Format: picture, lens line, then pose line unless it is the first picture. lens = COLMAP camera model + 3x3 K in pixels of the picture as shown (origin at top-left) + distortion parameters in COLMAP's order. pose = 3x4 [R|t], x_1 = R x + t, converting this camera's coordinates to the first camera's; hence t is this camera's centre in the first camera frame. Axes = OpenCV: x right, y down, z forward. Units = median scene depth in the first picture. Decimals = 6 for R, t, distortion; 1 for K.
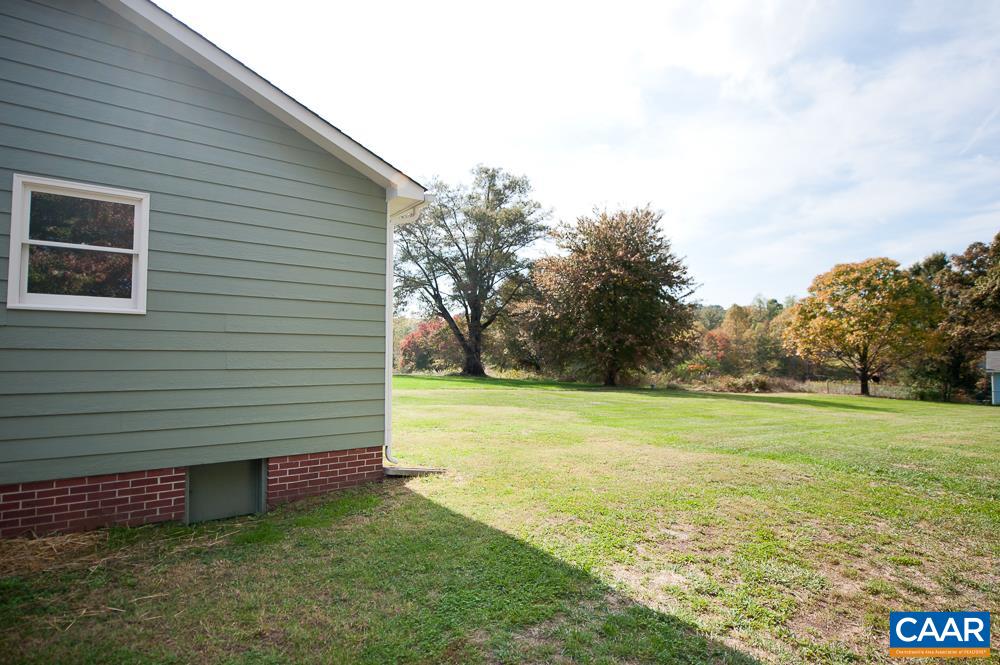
lens RADIAL K [[570.1, 0, 503.3], [0, 570.1, 345.5], [0, 0, 1]] dist [-0.004452, -0.001226]
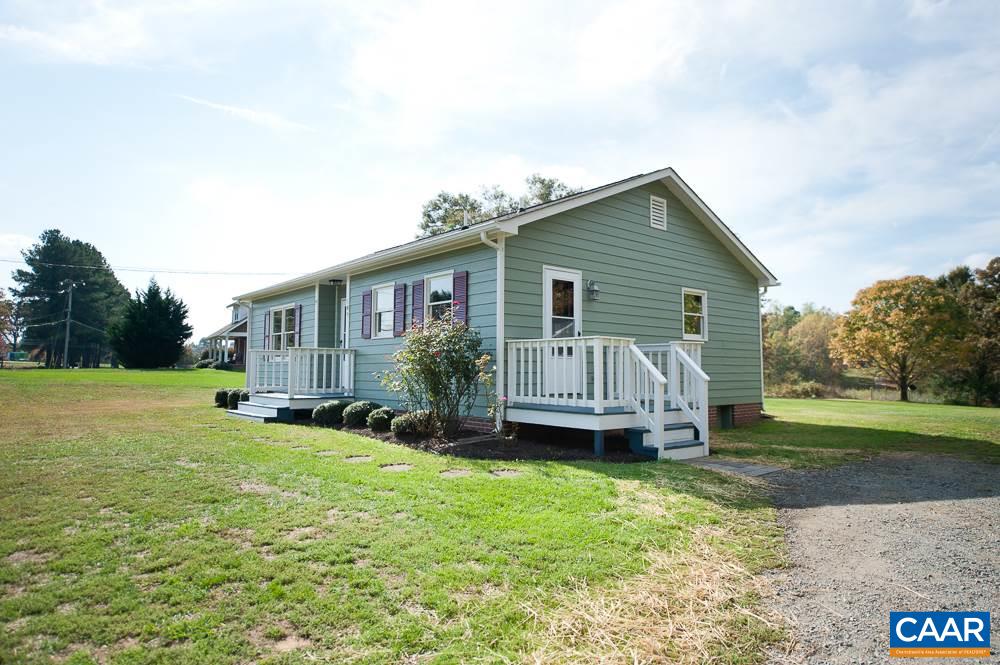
lens RADIAL K [[609.6, 0, 500.0], [0, 609.6, 332.5], [0, 0, 1]] dist [-0.056290, 0.000278]
pose [[0.999936, 0.008880, -0.007010, -0.133799], [-0.009109, 0.999402, -0.033371, 0.000143], [0.006709, 0.033433, 0.999418, -0.141243]]
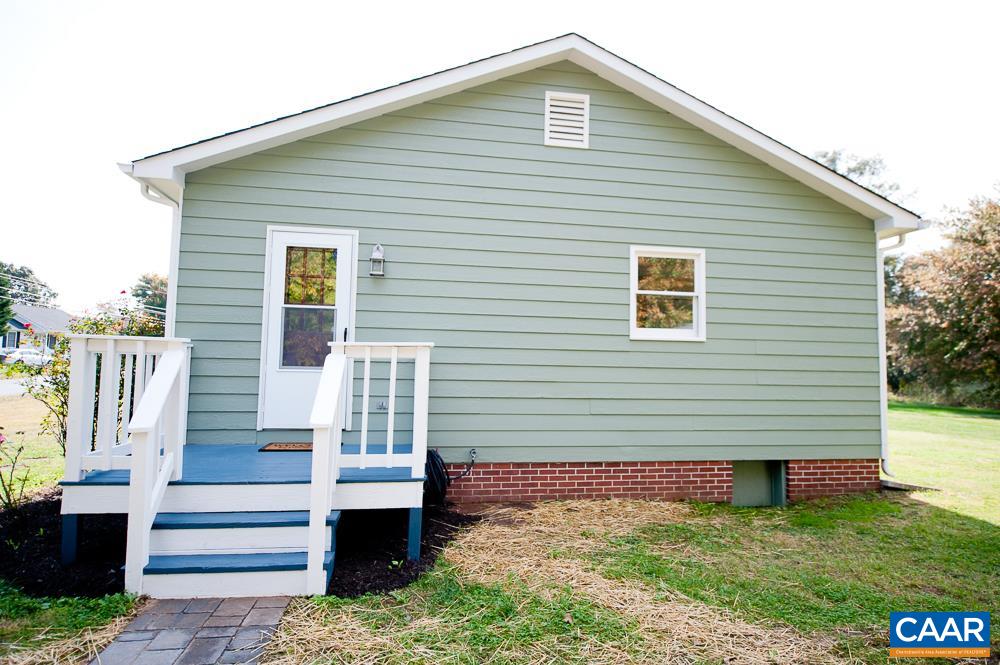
lens RADIAL K [[611.4, 0, 500.0], [0, 611.4, 332.5], [0, 0, 1]] dist [-0.005092, -0.001490]
pose [[0.874637, -0.018006, -0.484444, -0.032128], [-0.003157, 0.999077, -0.042835, -0.001145], [0.484768, 0.038995, 0.873773, -0.041628]]
